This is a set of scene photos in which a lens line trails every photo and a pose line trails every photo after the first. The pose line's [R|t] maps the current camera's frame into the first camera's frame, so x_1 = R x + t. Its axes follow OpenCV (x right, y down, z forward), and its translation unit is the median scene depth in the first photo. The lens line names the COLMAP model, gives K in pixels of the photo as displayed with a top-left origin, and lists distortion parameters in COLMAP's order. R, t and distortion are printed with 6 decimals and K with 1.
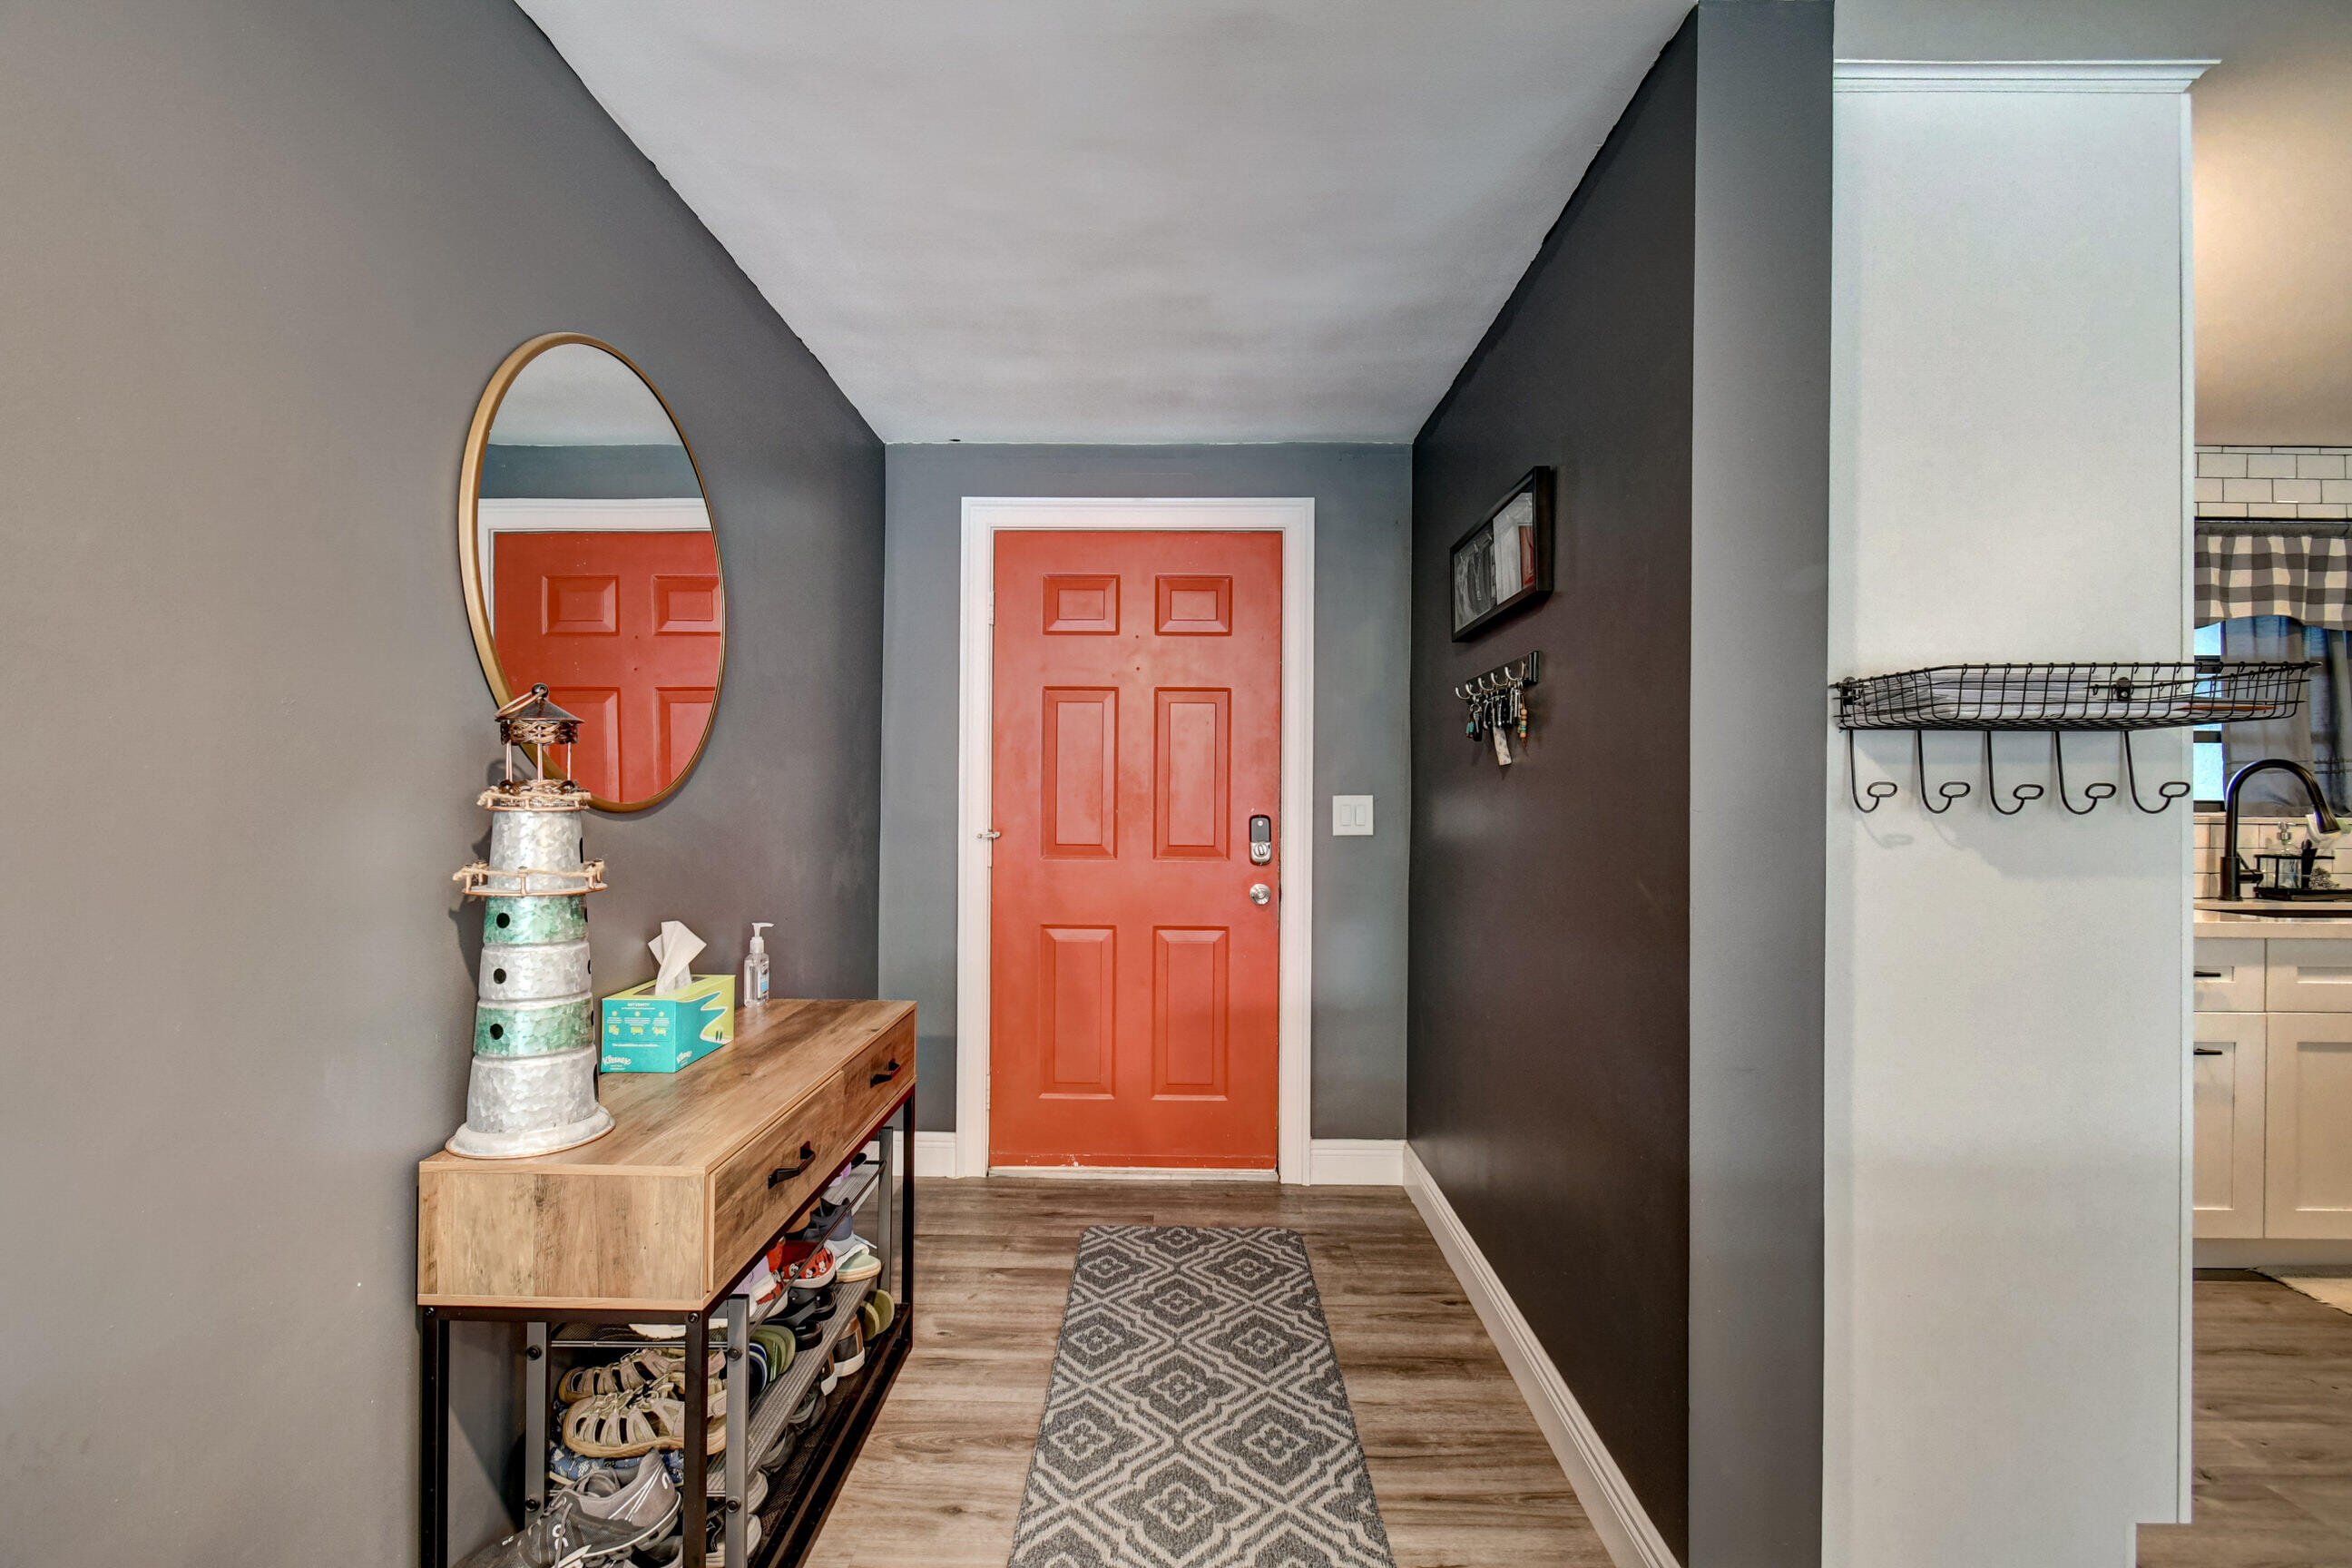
lens RADIAL K [[1034.2, 0, 1160.0], [0, 1034.2, 798.0], [0, 0, 1]] dist [0.000962, 0.000591]
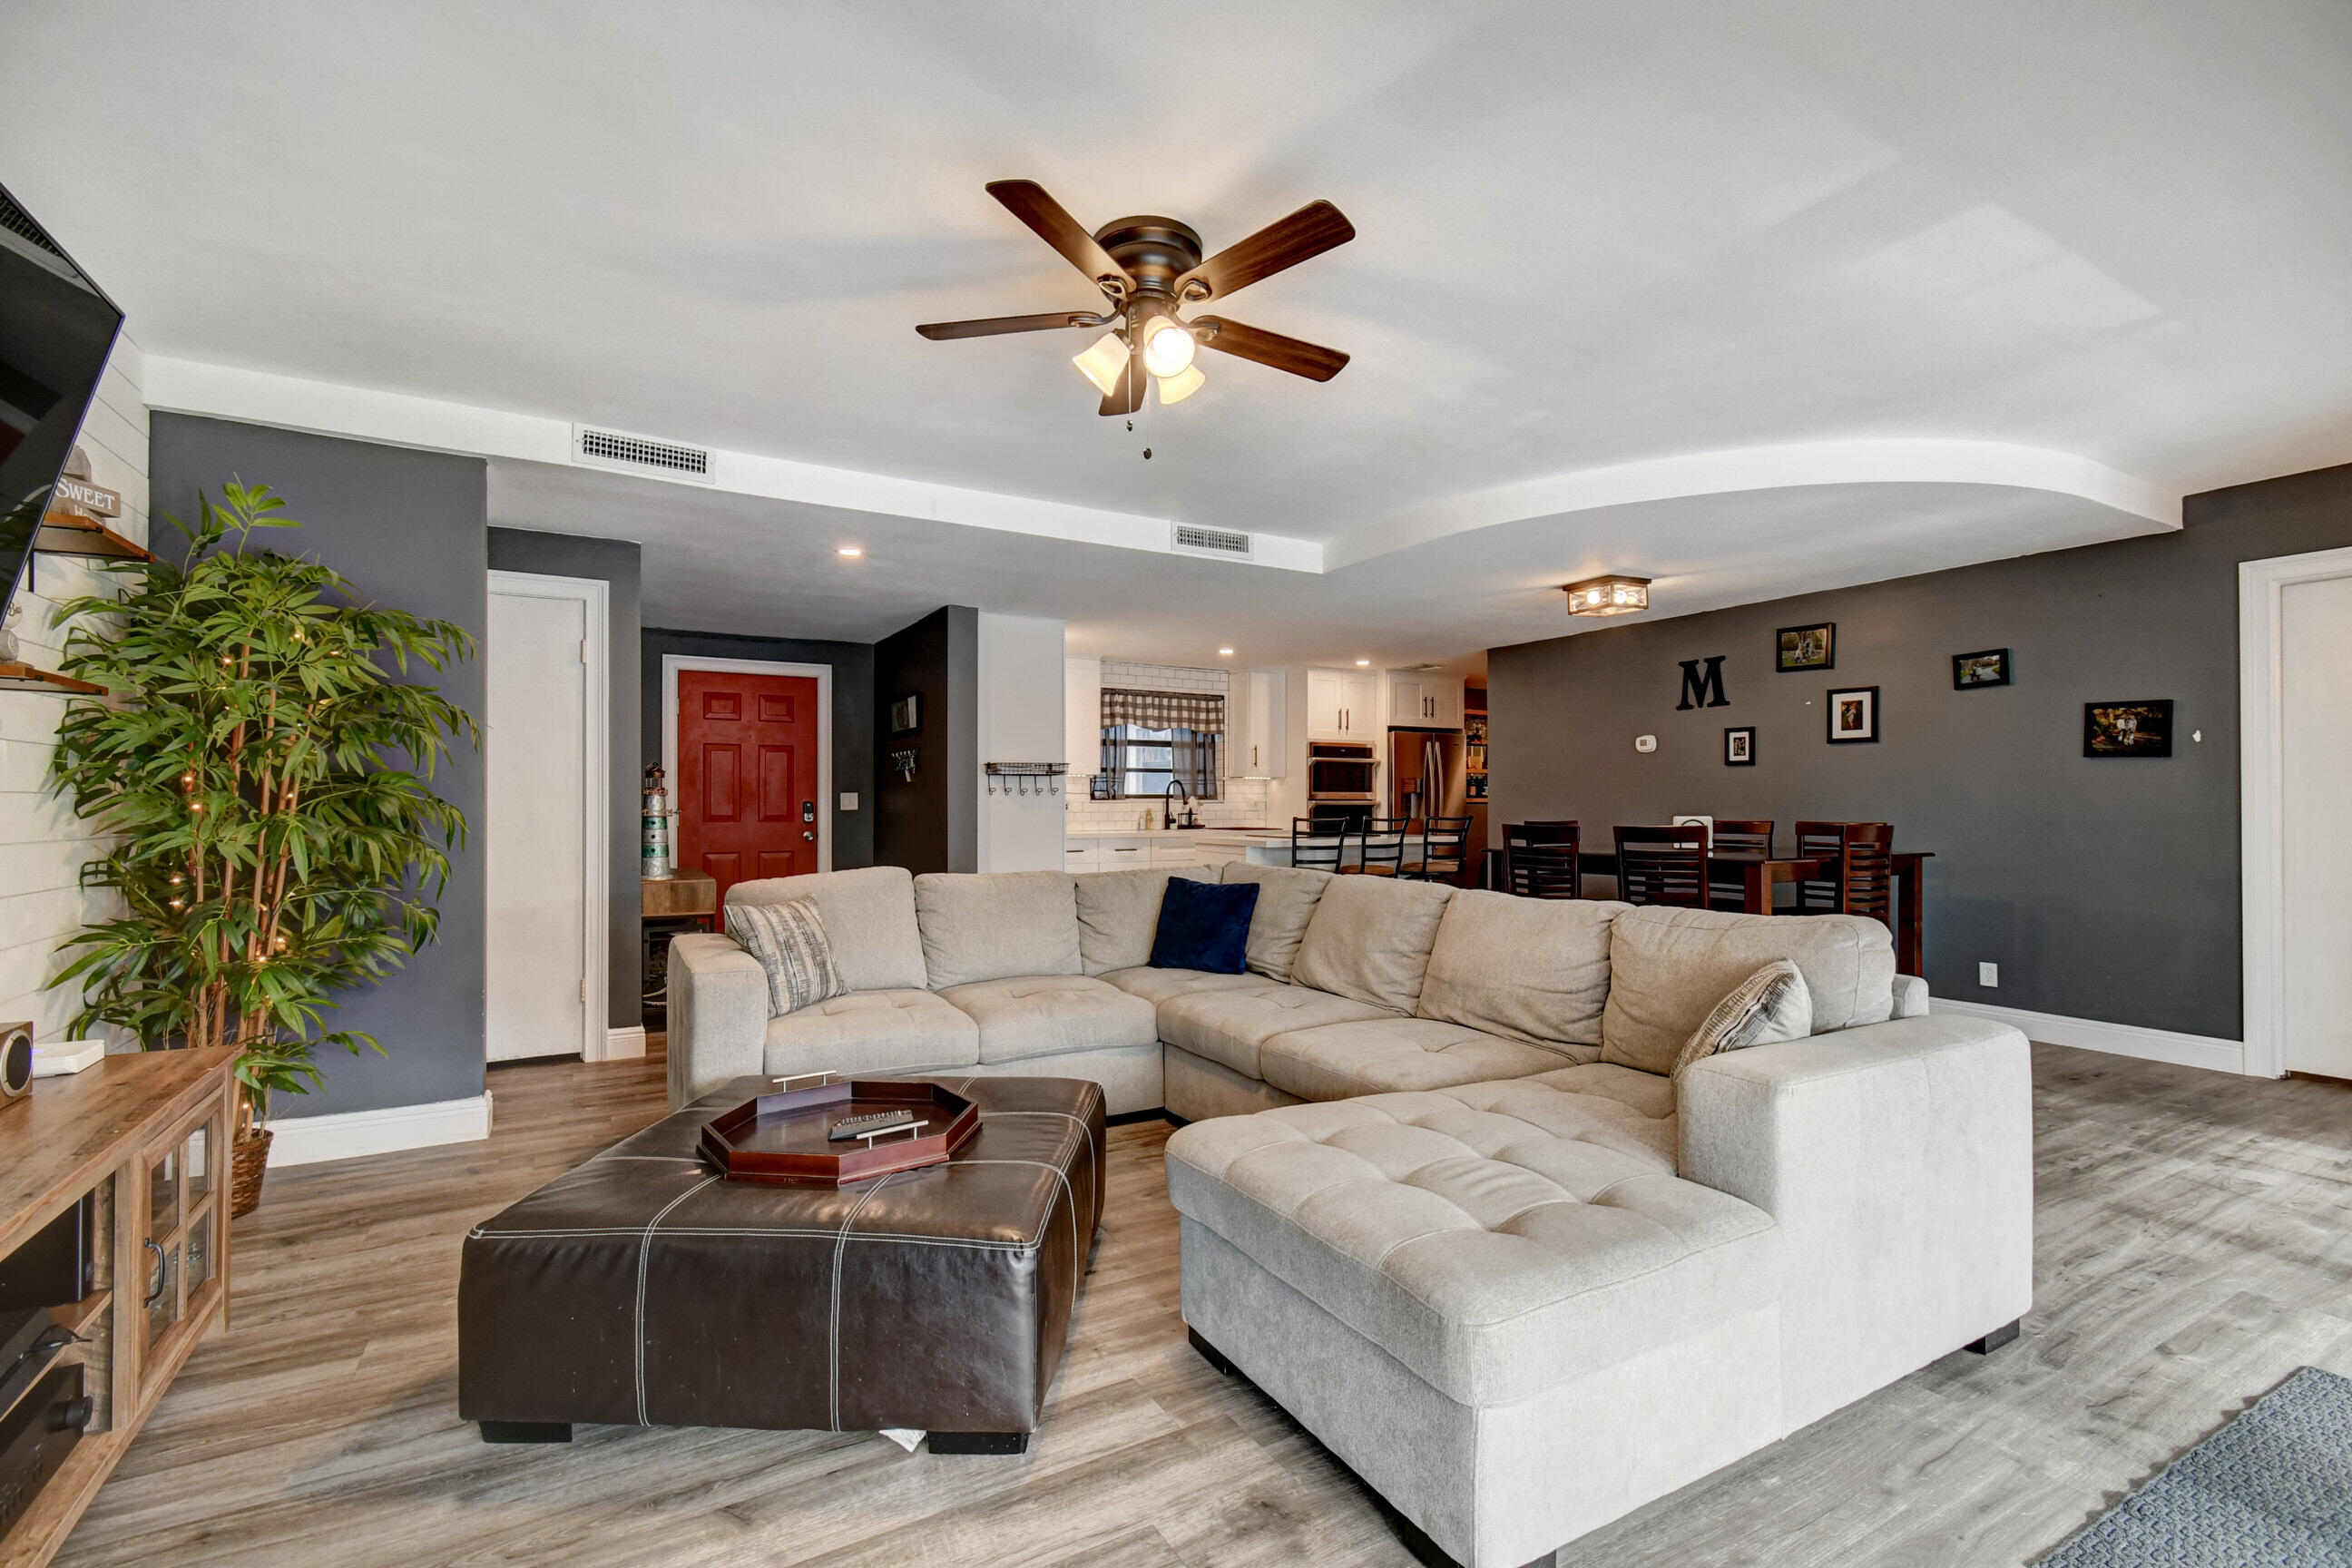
lens RADIAL K [[1035.3, 0, 1168.9], [0, 1035.3, 792.1], [0, 0, 1]] dist [0.022635, -0.012181]
pose [[0.858081, -0.001791, 0.513512, -0.397049], [0.006252, 0.999956, -0.006959, 0.016268], [-0.513477, 0.009182, 0.858054, -1.382533]]
